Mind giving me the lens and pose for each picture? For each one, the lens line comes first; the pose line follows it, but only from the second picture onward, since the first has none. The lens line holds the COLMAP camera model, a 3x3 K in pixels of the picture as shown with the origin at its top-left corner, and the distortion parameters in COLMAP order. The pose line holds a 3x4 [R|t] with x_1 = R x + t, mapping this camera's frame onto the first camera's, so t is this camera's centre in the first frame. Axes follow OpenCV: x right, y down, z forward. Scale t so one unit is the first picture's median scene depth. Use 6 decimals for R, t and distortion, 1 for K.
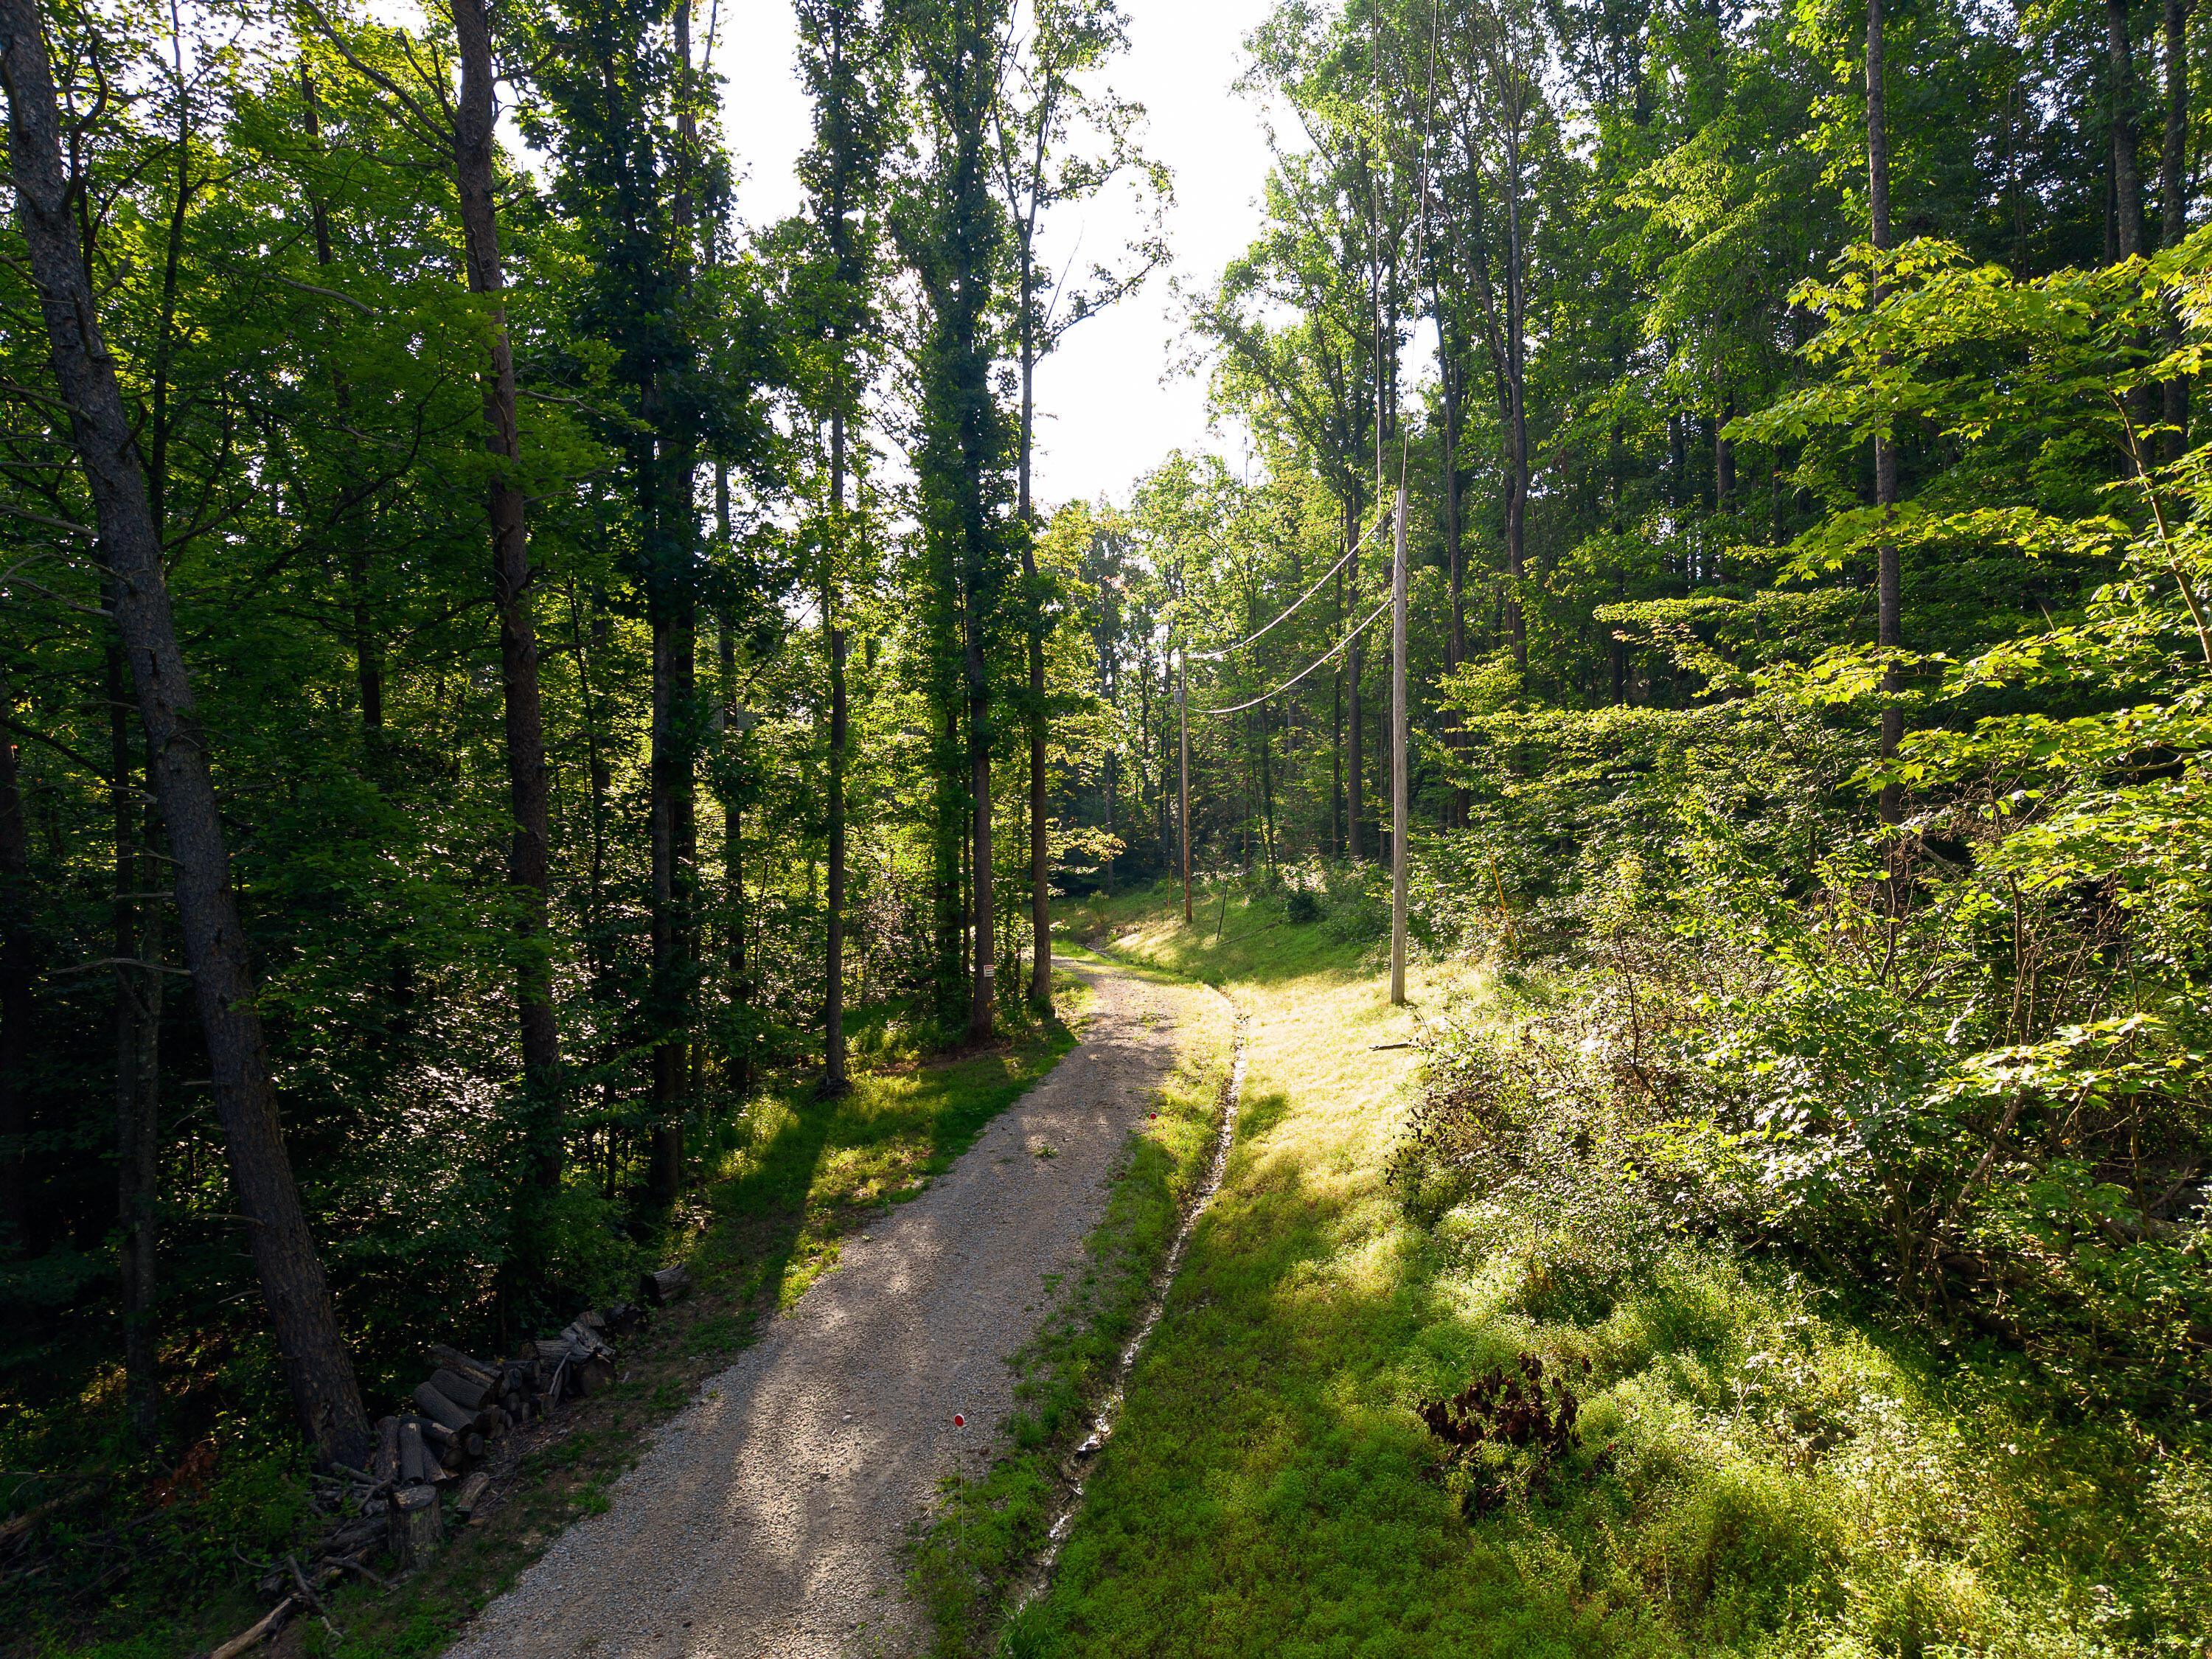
lens RADIAL K [[1414.8, 0, 1103.3], [0, 1414.8, 819.9], [0, 0, 1]] dist [-0.012308, -0.007181]
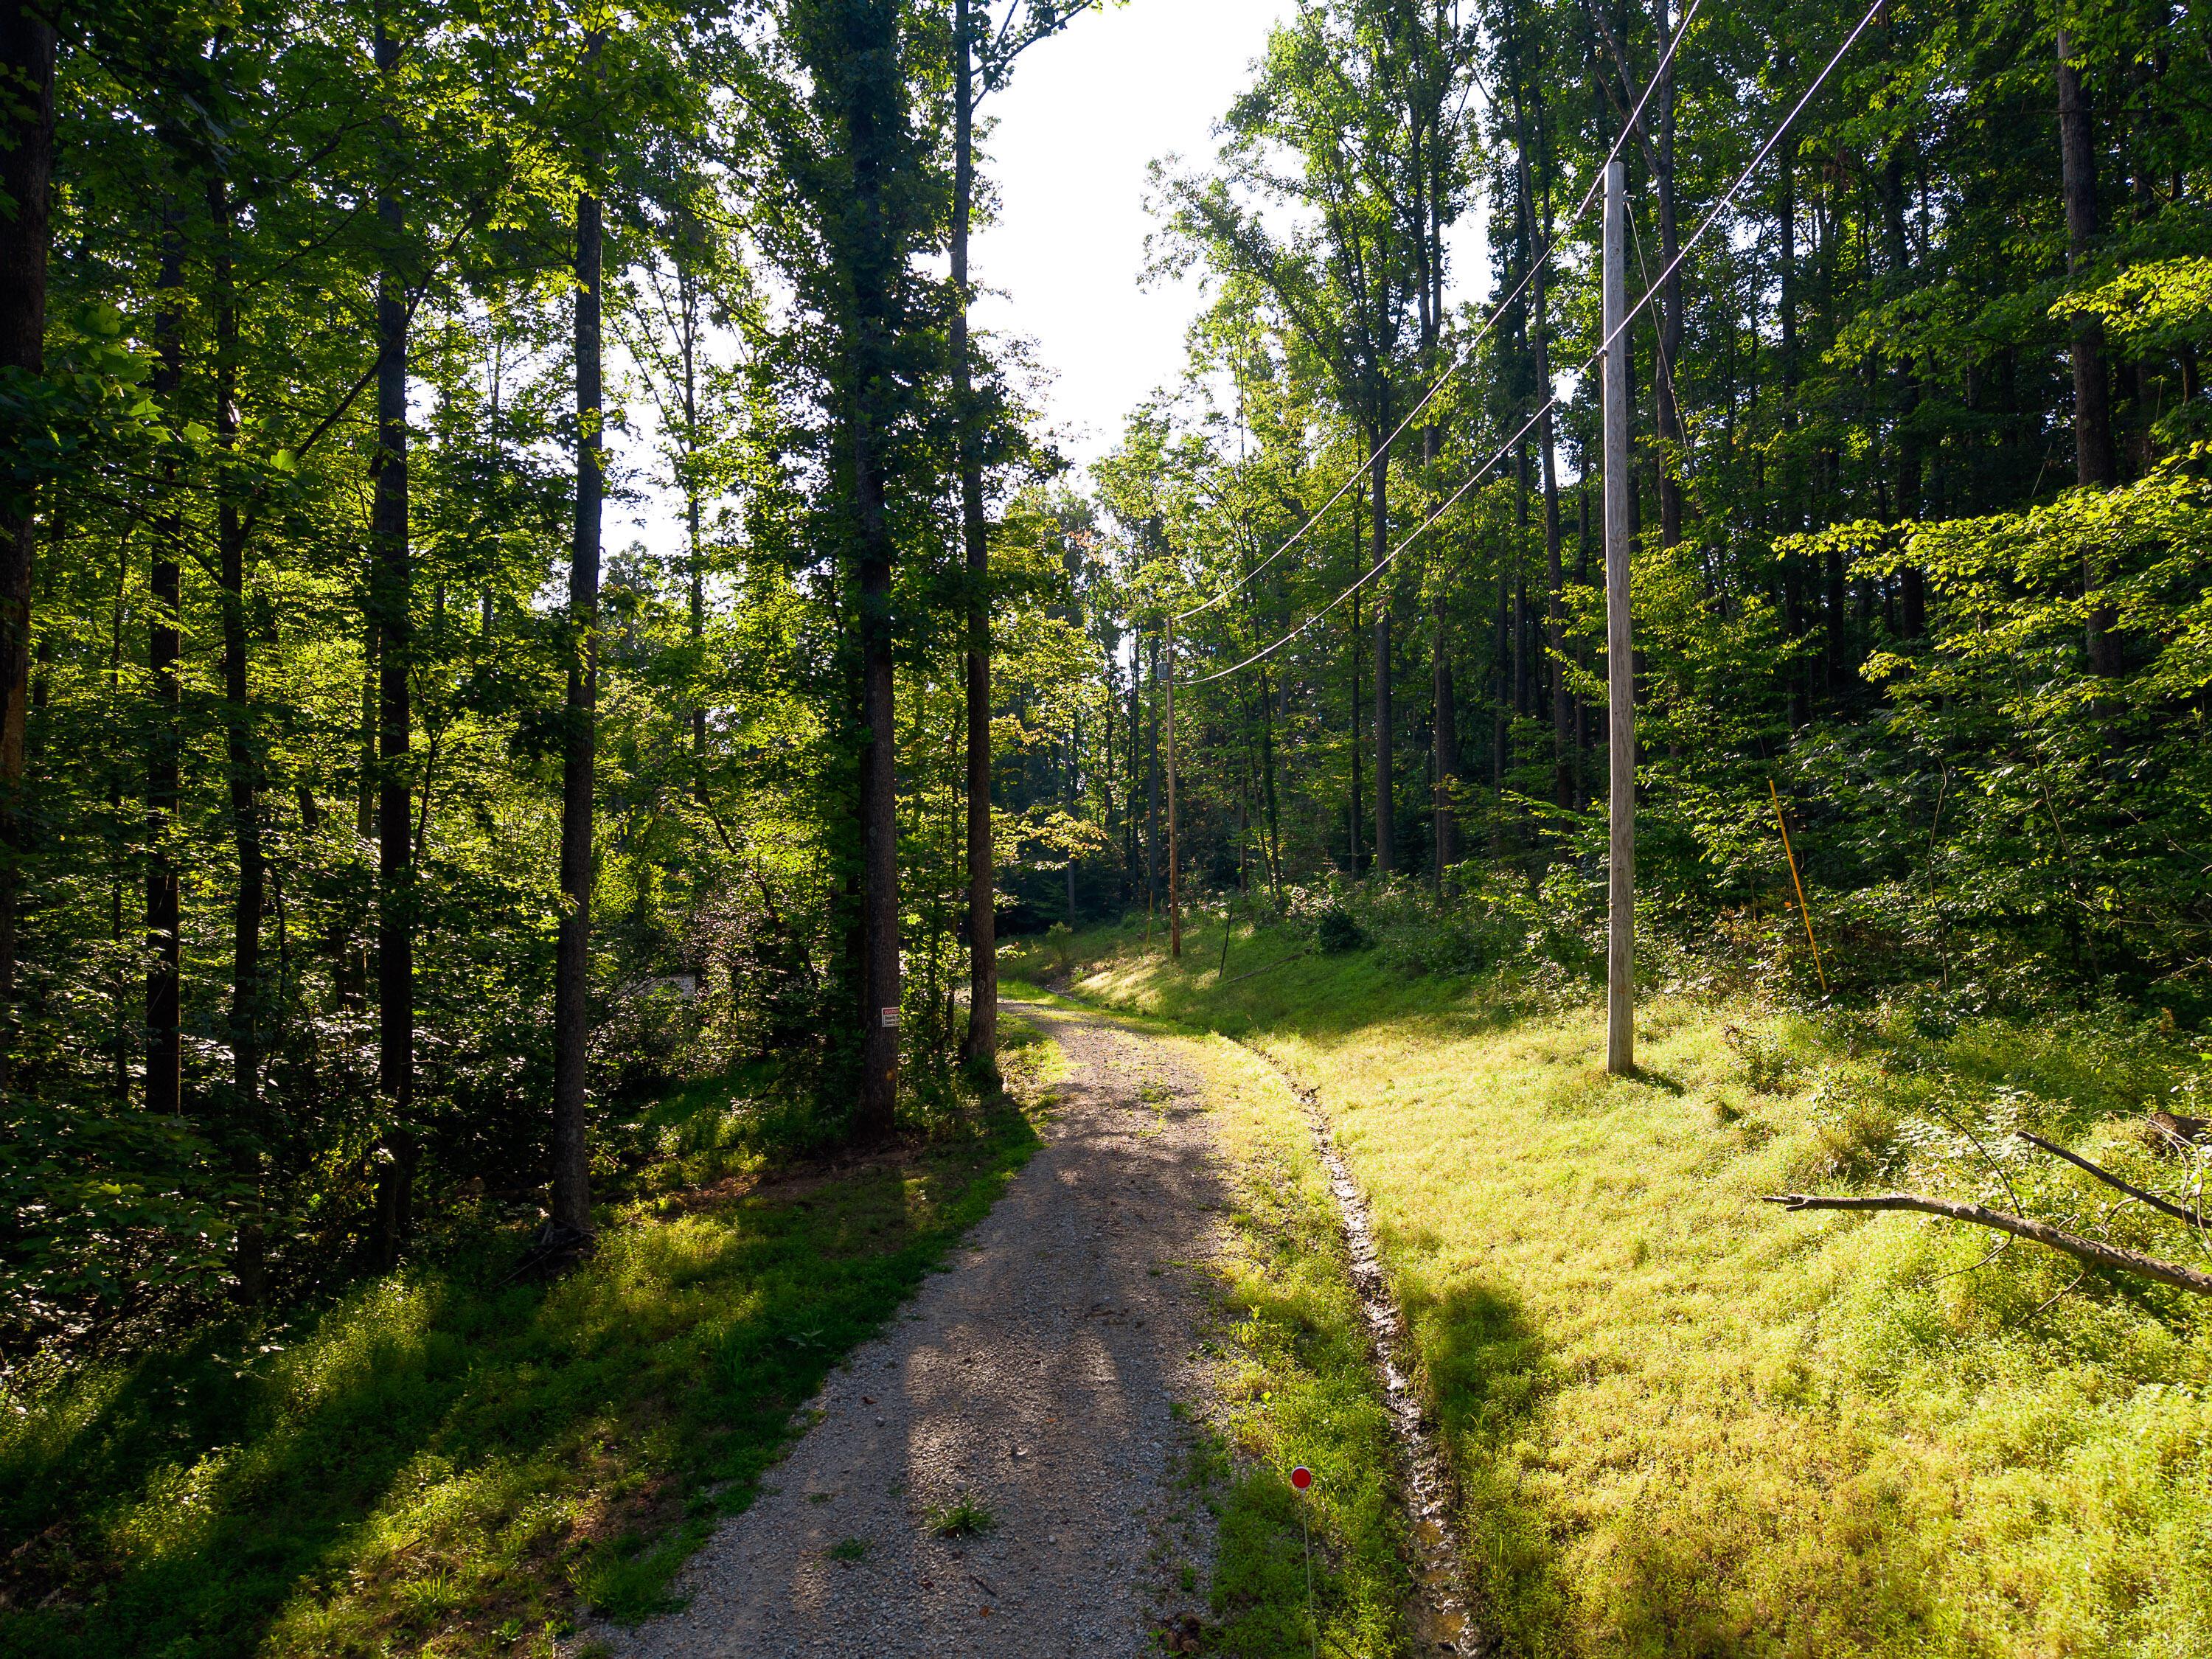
lens RADIAL K [[1414.8, 0, 1107.4], [0, 1414.8, 835.1], [0, 0, 1]] dist [-0.012308, -0.007181]
pose [[0.999398, 0.002325, 0.034604, -0.007708], [-0.001540, 0.999741, -0.022707, 0.033413], [-0.034648, 0.022640, 0.999143, 0.308215]]
